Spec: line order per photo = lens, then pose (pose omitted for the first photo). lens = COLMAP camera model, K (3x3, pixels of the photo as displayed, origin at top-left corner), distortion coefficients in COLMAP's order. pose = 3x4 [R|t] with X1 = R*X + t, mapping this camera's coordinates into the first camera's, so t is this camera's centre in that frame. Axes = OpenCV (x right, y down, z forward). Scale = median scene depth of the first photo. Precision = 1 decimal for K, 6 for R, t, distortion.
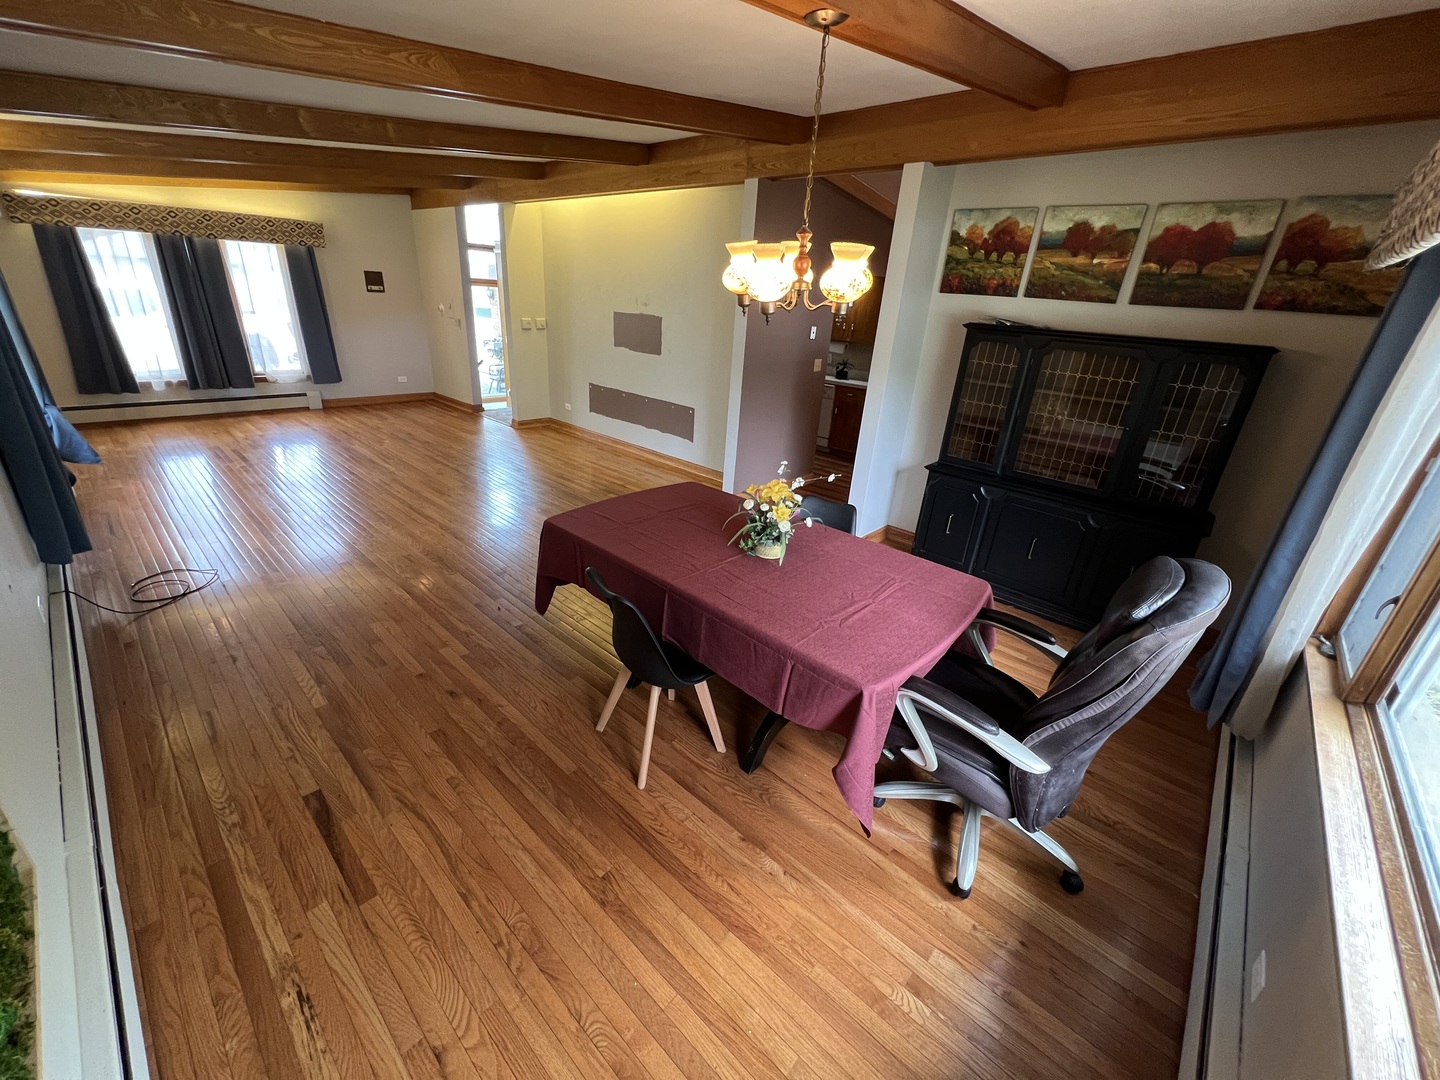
lens RADIAL K [[575.5, 0, 712.6], [0, 575.5, 539.5], [0, 0, 1]] dist [-0.003010, 0.000026]
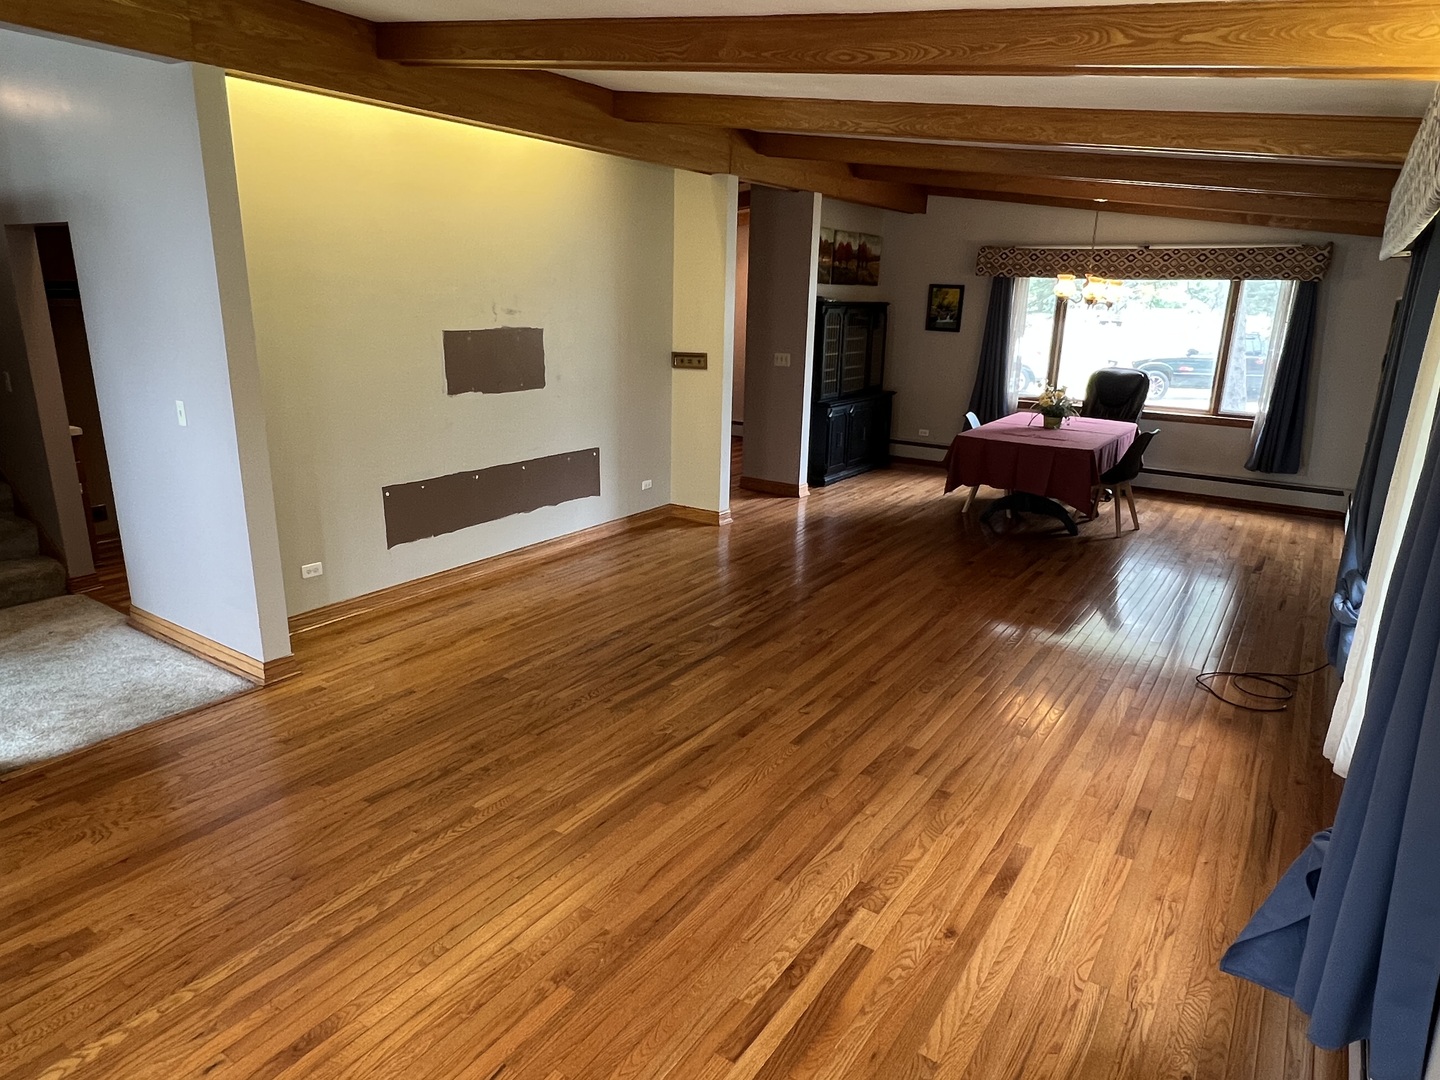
lens RADIAL K [[887.6, 0, 715.0], [0, 887.6, 541.4], [0, 0, 1]] dist [-0.006929, 0.003111]
pose [[-0.139680, -0.331367, 0.933105, -1.075572], [0.360209, 0.860776, 0.359603, -0.458151], [-0.922355, 0.386342, -0.000872, 0.897903]]
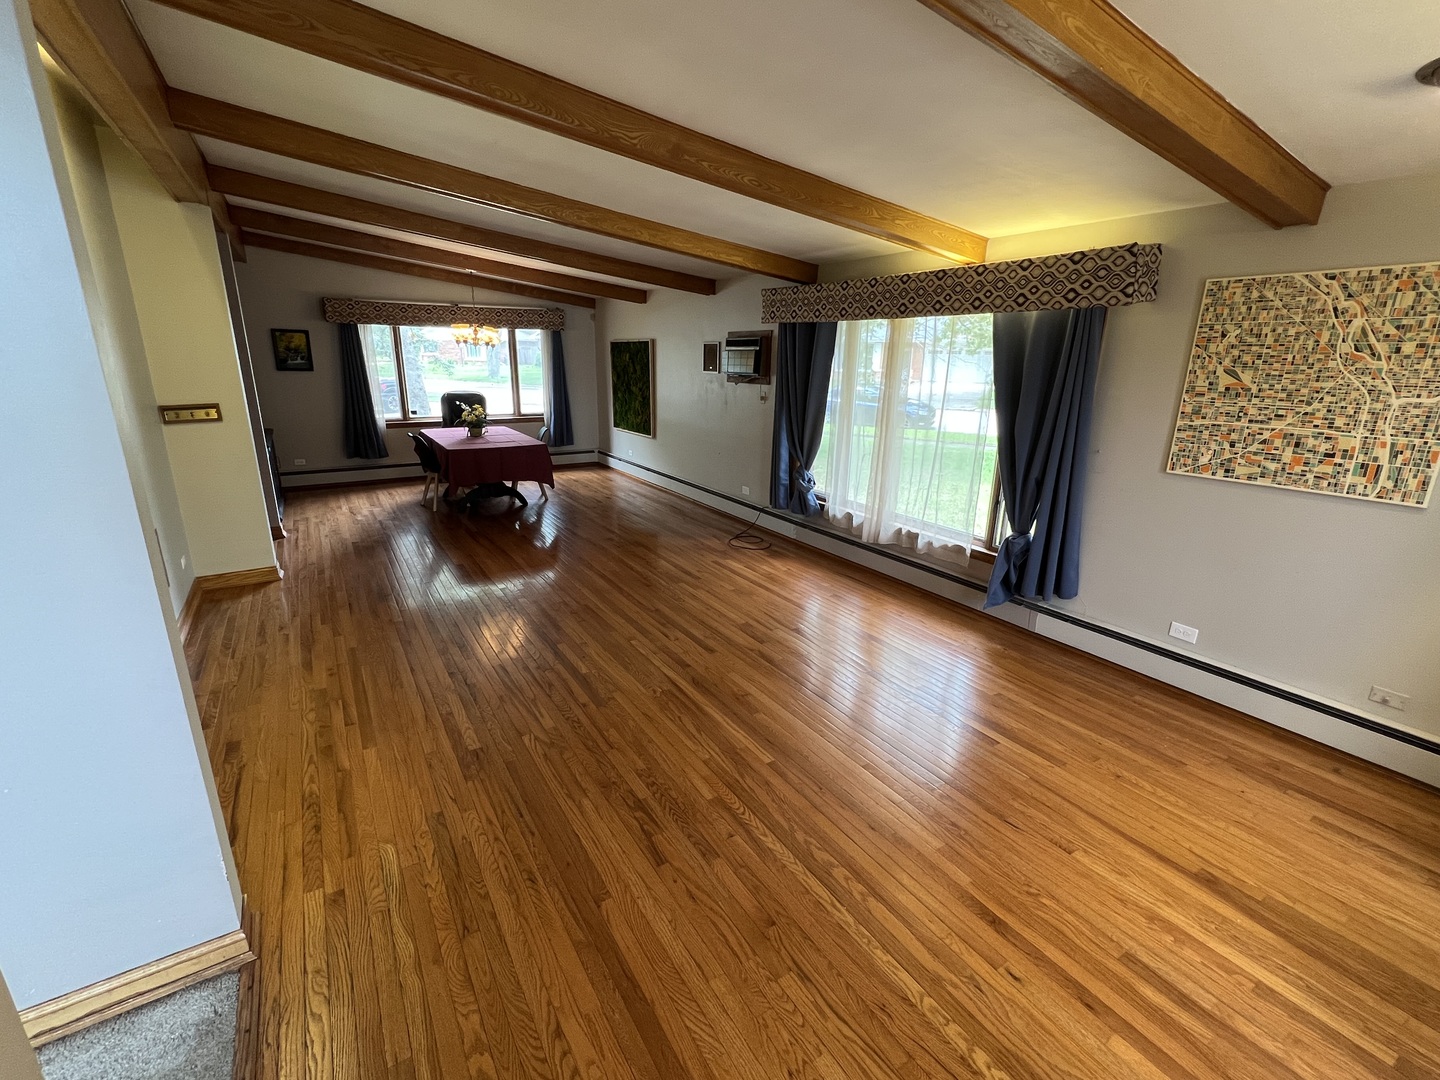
lens RADIAL K [[632.6, 0, 716.2], [0, 632.6, 536.5], [0, 0, 1]] dist [-0.004646, -0.000477]
pose [[-0.961501, -0.148532, 0.231202, -0.698632], [0.033628, 0.771421, 0.635436, -0.587425], [-0.272737, 0.618747, -0.736727, 1.286463]]
